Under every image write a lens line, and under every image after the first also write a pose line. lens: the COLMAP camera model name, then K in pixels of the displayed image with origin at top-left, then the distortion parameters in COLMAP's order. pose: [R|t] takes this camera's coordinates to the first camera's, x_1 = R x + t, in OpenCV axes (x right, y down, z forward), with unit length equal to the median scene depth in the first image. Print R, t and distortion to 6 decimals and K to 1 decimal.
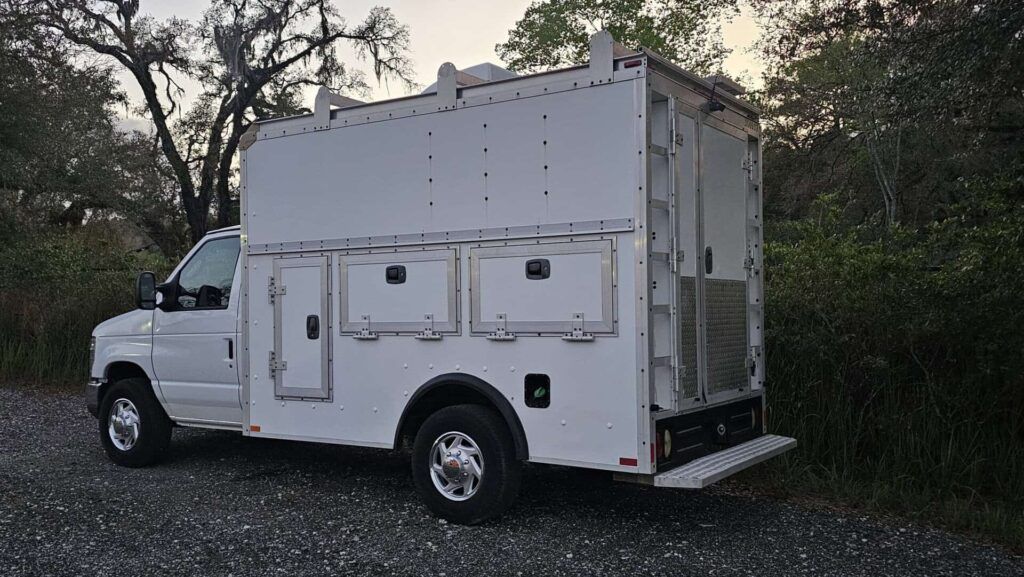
lens RADIAL K [[853.6, 0, 512.0], [0, 853.6, 288.5], [0, 0, 1]] dist [0.110620, -0.002552]
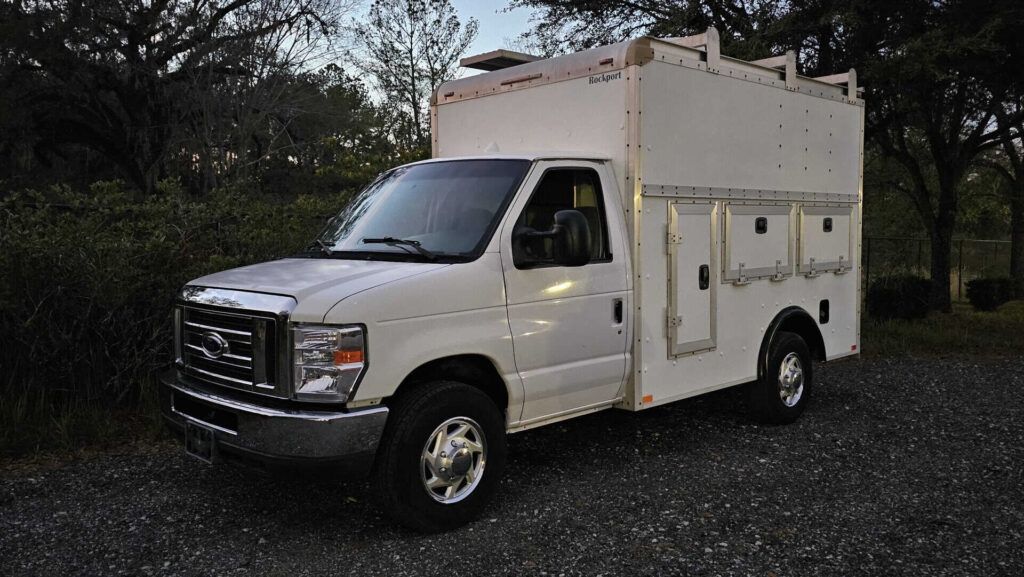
lens RADIAL K [[836.7, 0, 512.0], [0, 836.7, 288.5], [0, 0, 1]] dist [0.043560, -0.006791]
pose [[0.228422, -0.052776, 0.972131, -1.210663], [-0.004791, 0.998457, 0.055331, 0.006463], [-0.973550, -0.017297, 0.227817, 1.003943]]
